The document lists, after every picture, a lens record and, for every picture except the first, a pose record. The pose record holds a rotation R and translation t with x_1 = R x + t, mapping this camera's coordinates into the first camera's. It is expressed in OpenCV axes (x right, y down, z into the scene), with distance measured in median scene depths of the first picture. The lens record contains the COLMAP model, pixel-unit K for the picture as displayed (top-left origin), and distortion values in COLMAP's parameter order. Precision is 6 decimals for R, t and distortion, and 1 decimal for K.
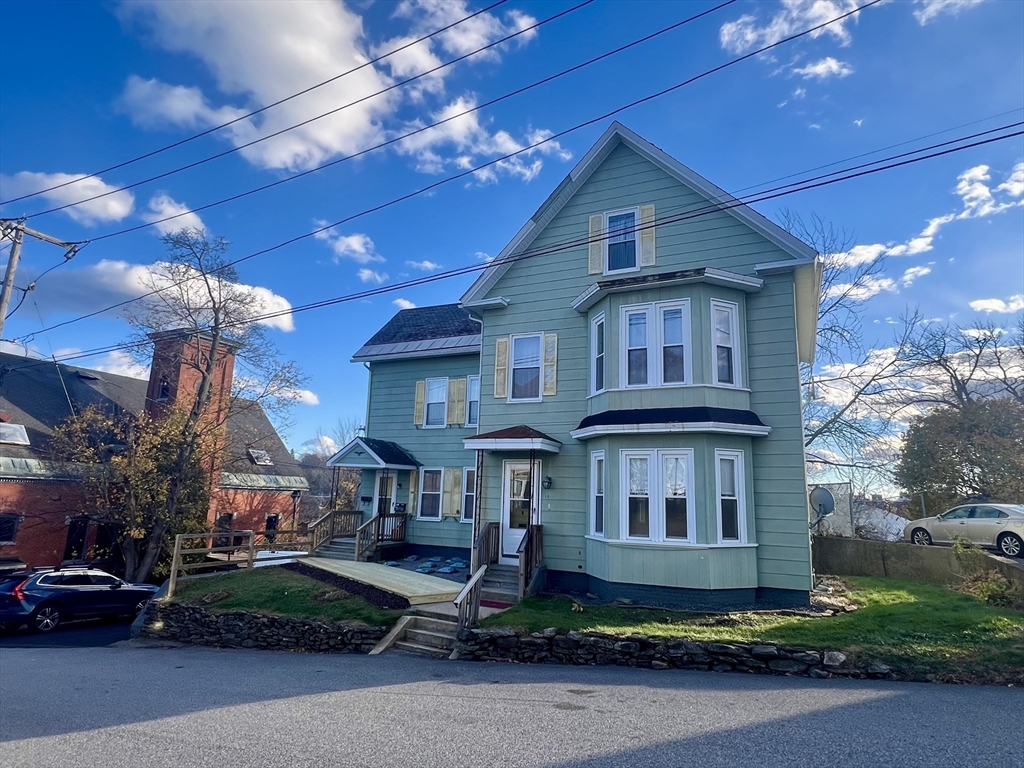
lens RADIAL K [[610.1, 0, 512.6], [0, 610.1, 380.1], [0, 0, 1]] dist [0.002118, 0.000167]
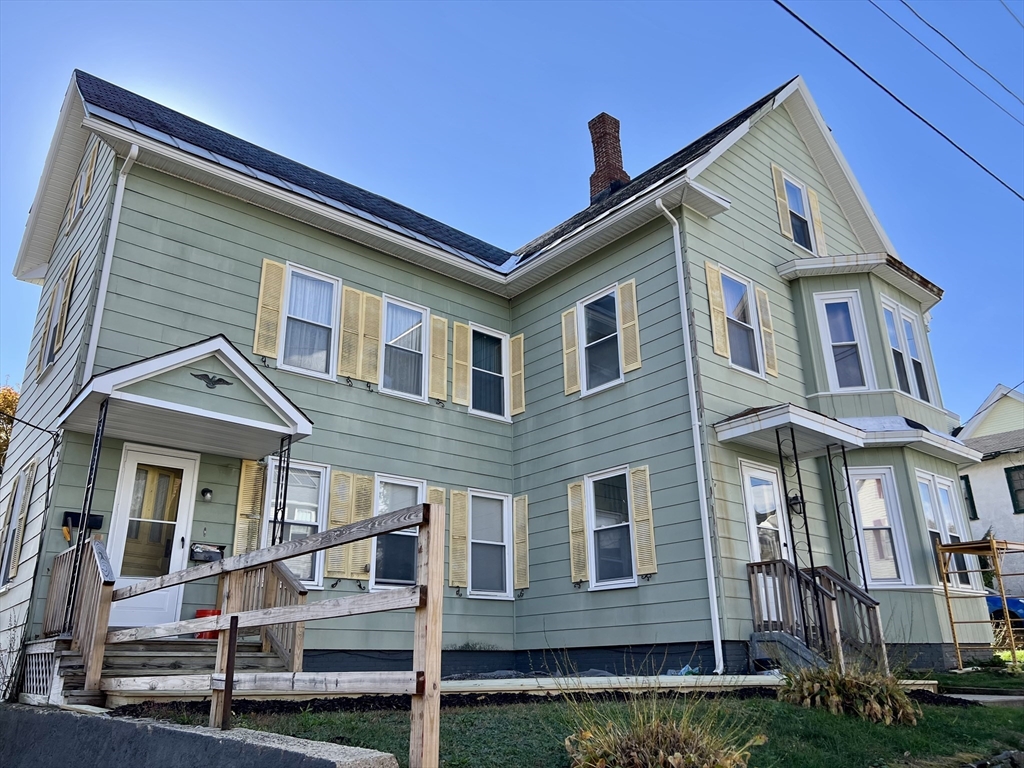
lens RADIAL K [[779.4, 0, 517.1], [0, 779.4, 385.0], [0, 0, 1]] dist [0.031358, -0.014253]
pose [[0.399620, 0.279158, 0.873141, -0.561469], [-0.150226, 0.959569, -0.238035, 0.198575], [-0.904288, -0.036045, 0.425399, 0.634798]]
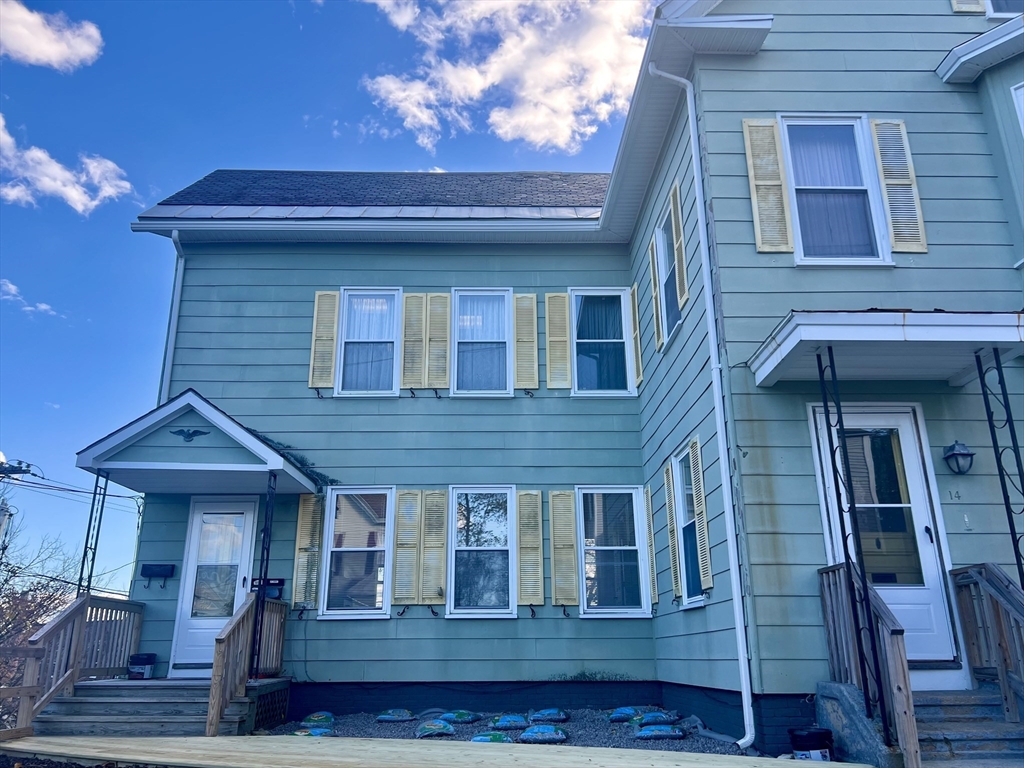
lens RADIAL K [[799.7, 0, 511.0], [0, 799.7, 379.6], [0, 0, 1]] dist [0.025846, -0.022943]
pose [[0.892740, 0.111117, 0.436656, -0.286771], [-0.053862, 0.988483, -0.141421, 0.142280], [-0.447342, 0.102733, 0.888443, 0.465537]]
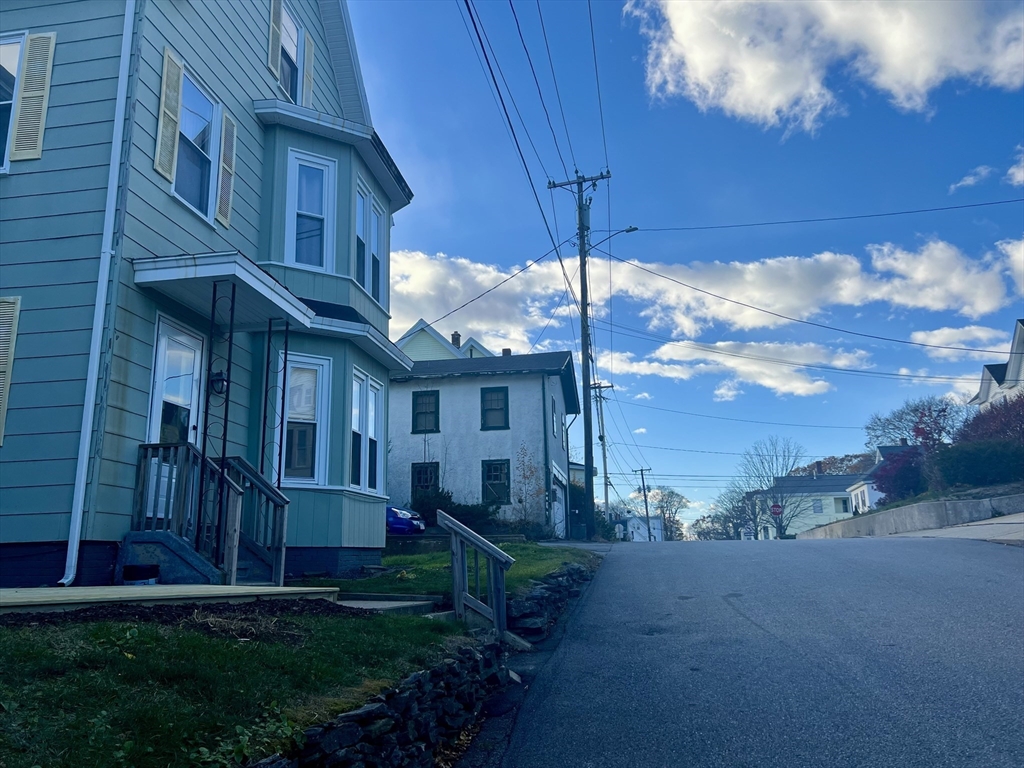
lens RADIAL K [[799.7, 0, 503.2], [0, 799.7, 368.4], [0, 0, 1]] dist [0.025846, -0.022943]
pose [[-0.282345, 0.204157, 0.937337, -0.457367], [-0.177309, 0.949152, -0.260140, 0.202525], [-0.942785, -0.239648, -0.231789, 0.643310]]
